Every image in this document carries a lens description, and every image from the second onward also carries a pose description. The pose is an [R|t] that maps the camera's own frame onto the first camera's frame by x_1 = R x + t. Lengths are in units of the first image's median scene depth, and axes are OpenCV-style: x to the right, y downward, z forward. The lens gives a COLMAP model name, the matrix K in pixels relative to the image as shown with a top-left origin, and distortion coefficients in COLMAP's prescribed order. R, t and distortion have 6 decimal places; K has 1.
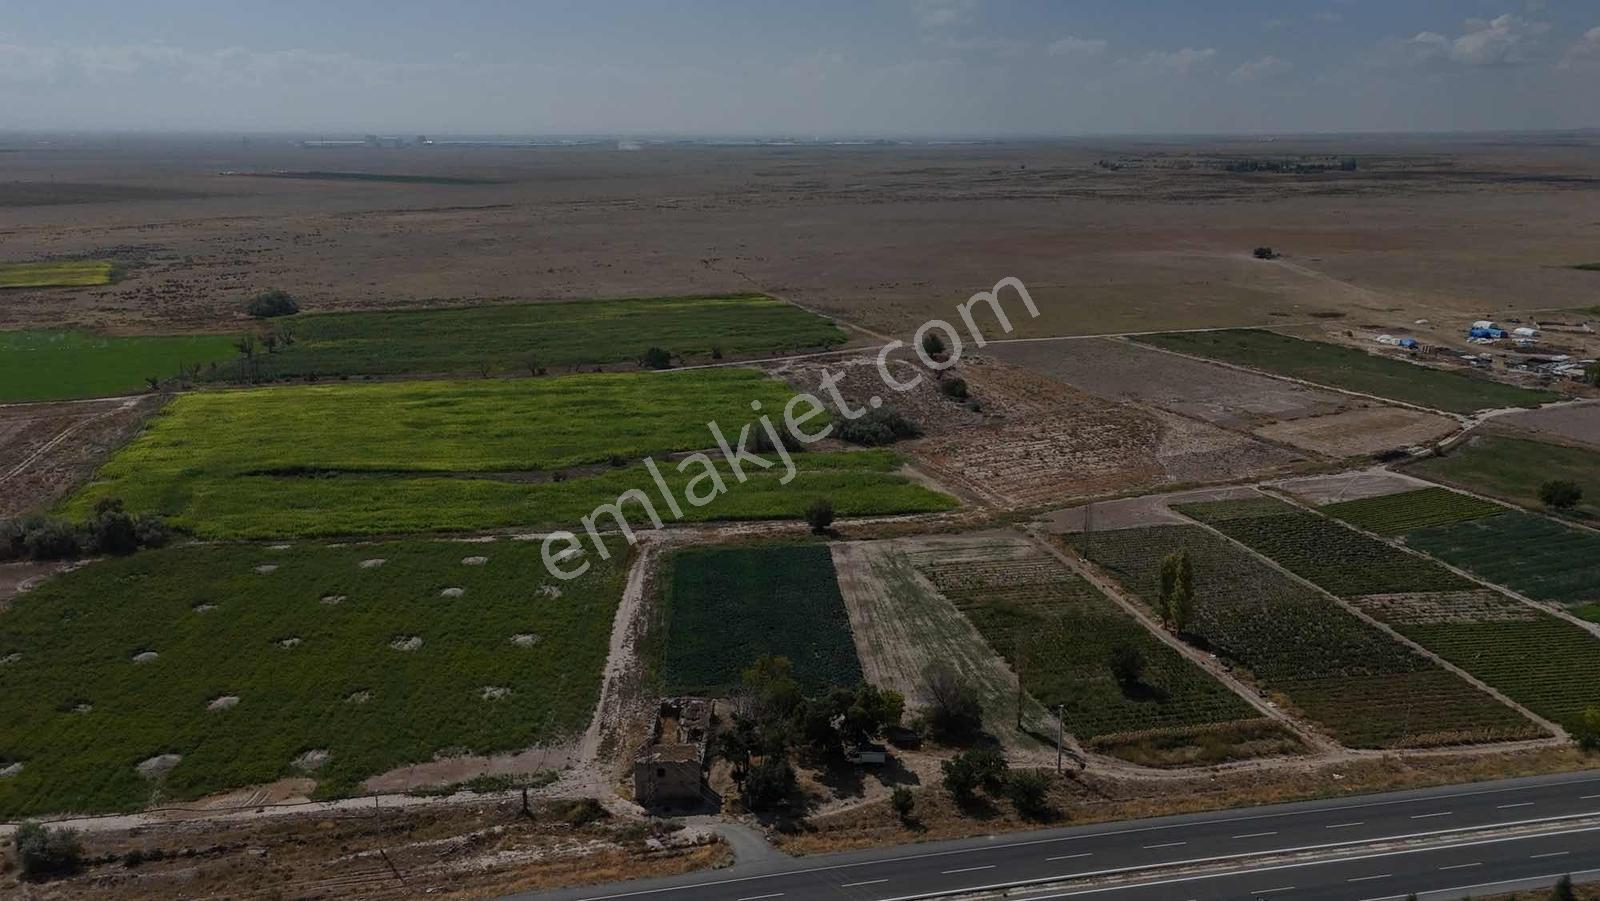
lens RADIAL K [[1174.4, 0, 804.7], [0, 1174.4, 457.5], [0, 0, 1]] dist [0.076921, -0.073133]
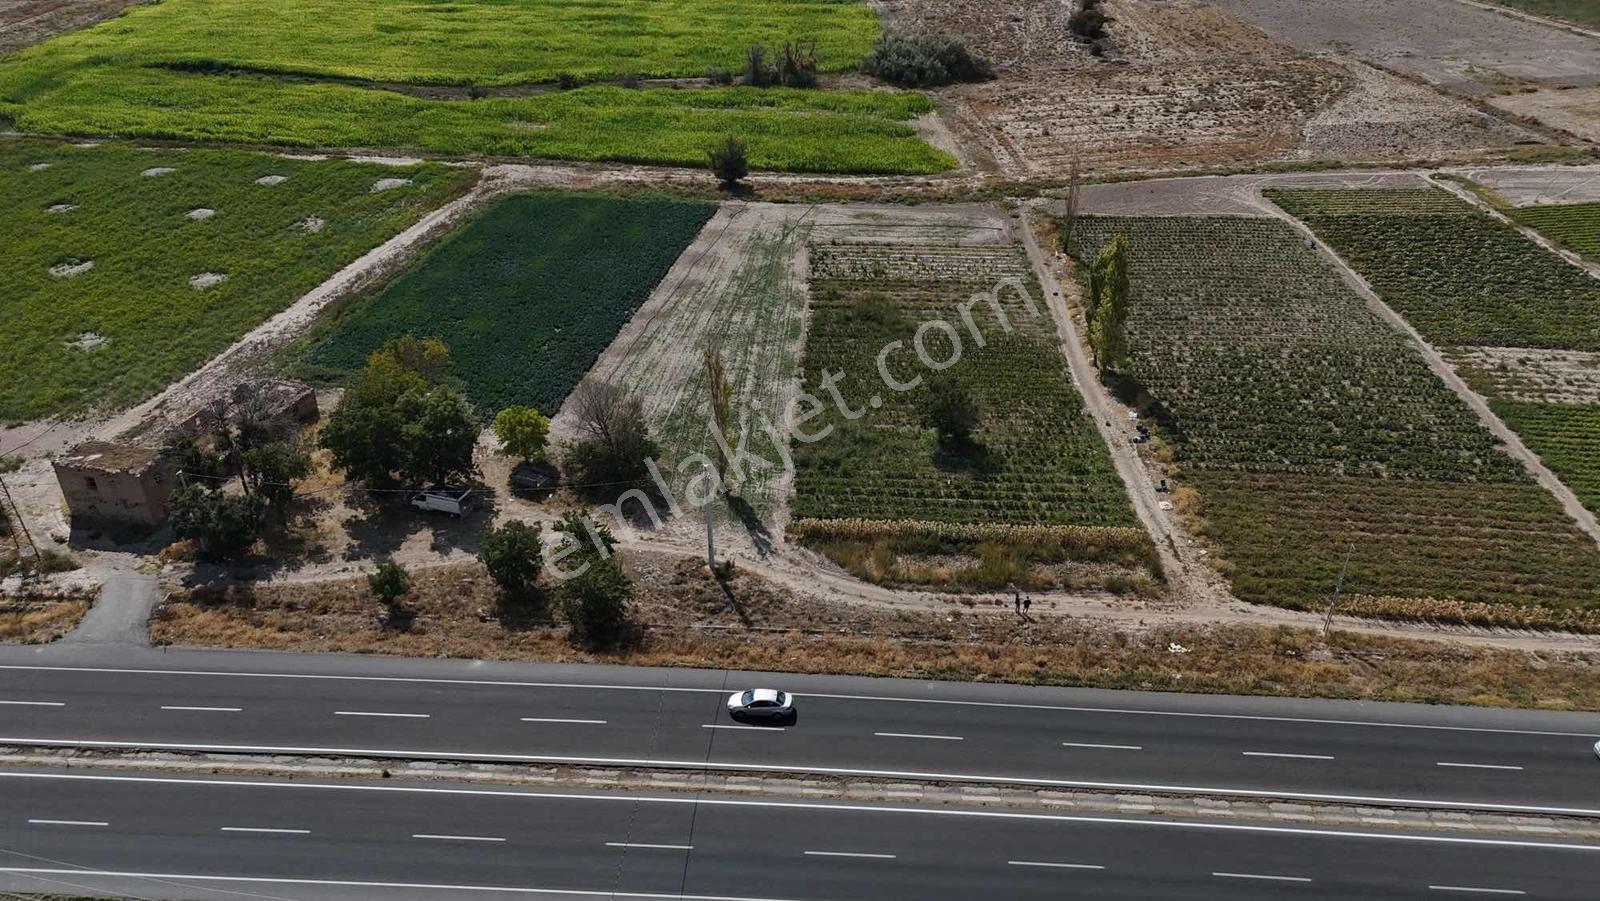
lens RADIAL K [[1172.0, 0, 804.4], [0, 1172.0, 460.2], [0, 0, 1]] dist [0.075052, -0.069053]
pose [[0.964853, 0.132695, -0.226827, 0.237796], [-0.069886, 0.961634, 0.265285, 0.028620], [0.253326, -0.240109, 0.937109, 0.276345]]
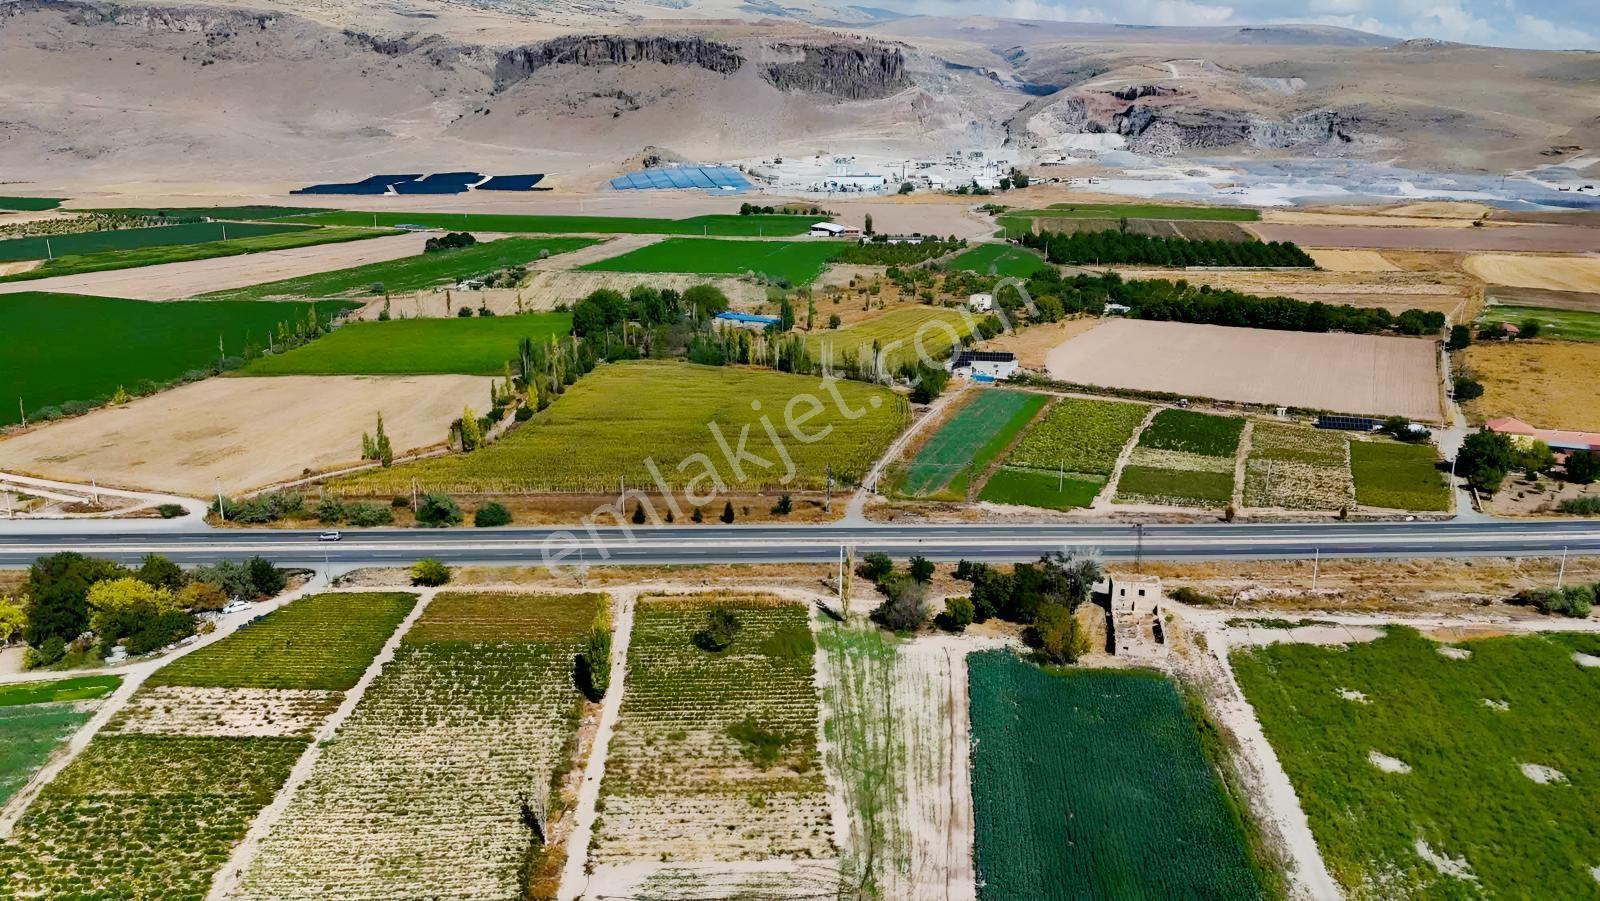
lens RADIAL K [[1172.0, 0, 804.4], [0, 1172.0, 460.2], [0, 0, 1]] dist [0.075052, -0.069053]
pose [[-0.981523, -0.058317, 0.182242, 0.011237], [0.046852, 0.850187, 0.524393, -0.348844], [-0.185521, 0.523242, -0.831745, 1.241946]]
